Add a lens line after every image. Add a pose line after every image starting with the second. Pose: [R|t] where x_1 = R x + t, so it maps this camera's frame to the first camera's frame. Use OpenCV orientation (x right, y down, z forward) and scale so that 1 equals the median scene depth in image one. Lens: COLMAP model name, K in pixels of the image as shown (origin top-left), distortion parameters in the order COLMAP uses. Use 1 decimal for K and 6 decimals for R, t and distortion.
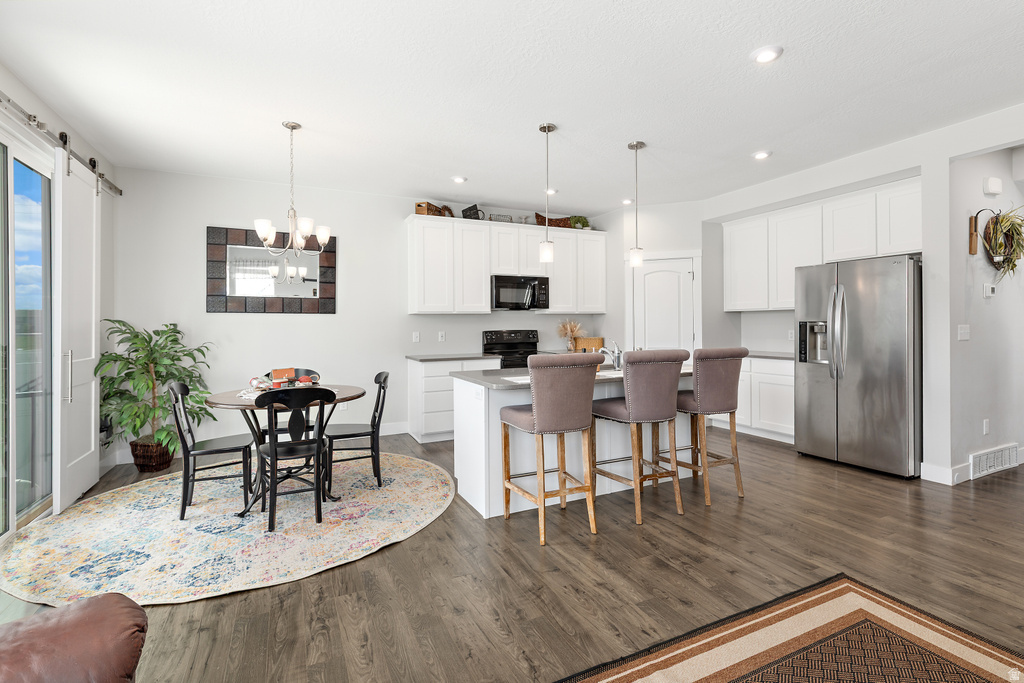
lens RADIAL K [[469.4, 0, 521.7], [0, 469.4, 324.0], [0, 0, 1]] dist [0.002118, 0.000607]
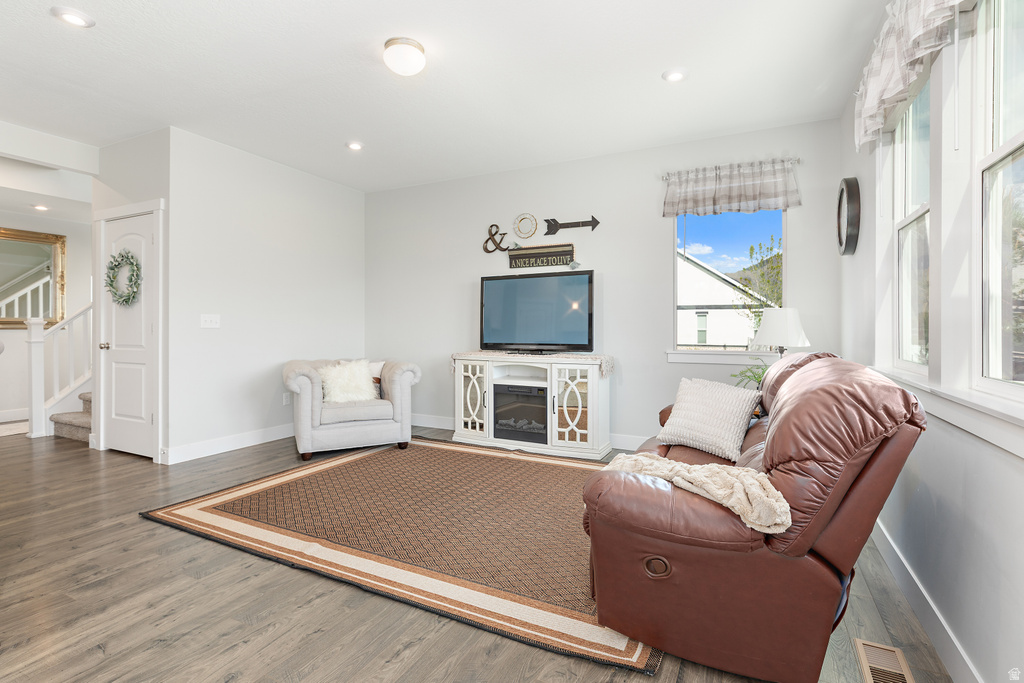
lens RADIAL K [[483.1, 0, 522.3], [0, 483.1, 327.2], [0, 0, 1]] dist [0.000490, 0.000695]
pose [[-0.609472, 0.009877, 0.792746, -0.440576], [0.003399, 0.999946, -0.009846, 0.036089], [-0.792800, -0.003307, -0.609473, 0.485102]]
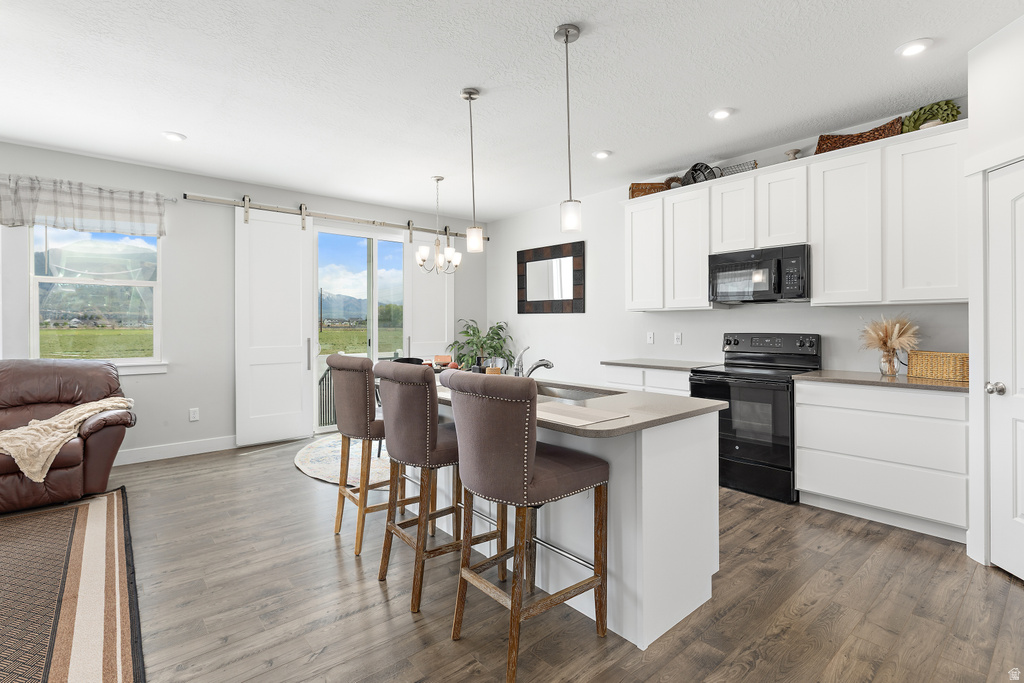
lens RADIAL K [[486.4, 0, 521.5], [0, 486.4, 312.2], [0, 0, 1]] dist [0.004238, 0.001020]
pose [[0.255788, -0.015983, -0.966601, 0.699143], [-0.000504, 0.999861, -0.016666, -0.005615], [0.966733, 0.004750, 0.255744, 0.641592]]
